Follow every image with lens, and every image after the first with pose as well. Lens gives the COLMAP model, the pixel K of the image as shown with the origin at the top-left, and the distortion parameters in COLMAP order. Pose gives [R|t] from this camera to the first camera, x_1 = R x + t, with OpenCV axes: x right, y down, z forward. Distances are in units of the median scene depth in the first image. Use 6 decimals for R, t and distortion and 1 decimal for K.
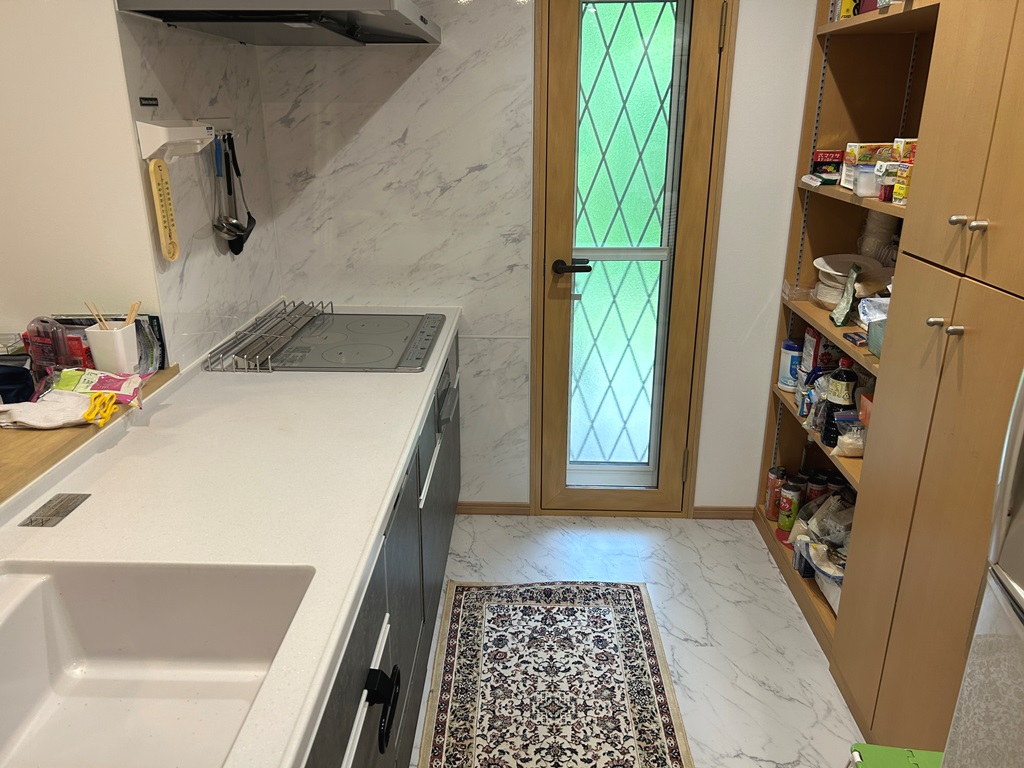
lens RADIAL K [[768.4, 0, 513.2], [0, 768.4, 390.3], [0, 0, 1]] dist [0.020163, -0.019871]
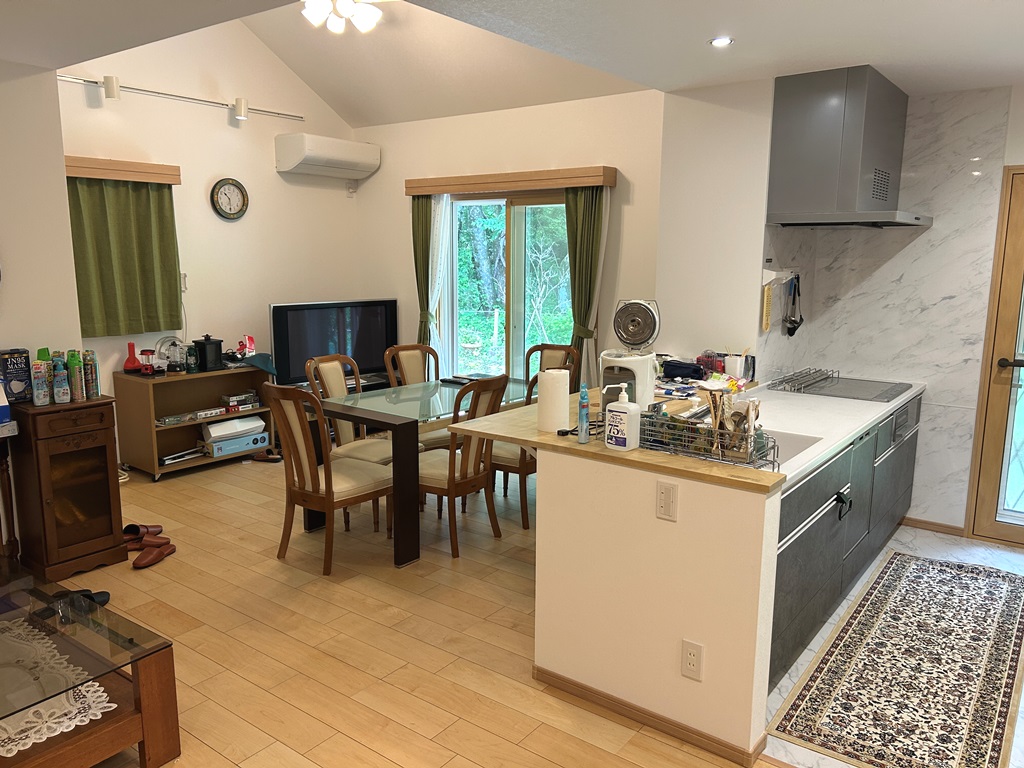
lens RADIAL K [[768.4, 0, 506.0], [0, 768.4, 386.2], [0, 0, 1]] dist [0.020163, -0.019871]
pose [[0.804650, 0.102424, -0.584849, 0.174878], [-0.203909, 0.972770, -0.110184, 0.262302], [0.557638, 0.207915, 0.803624, -0.787326]]
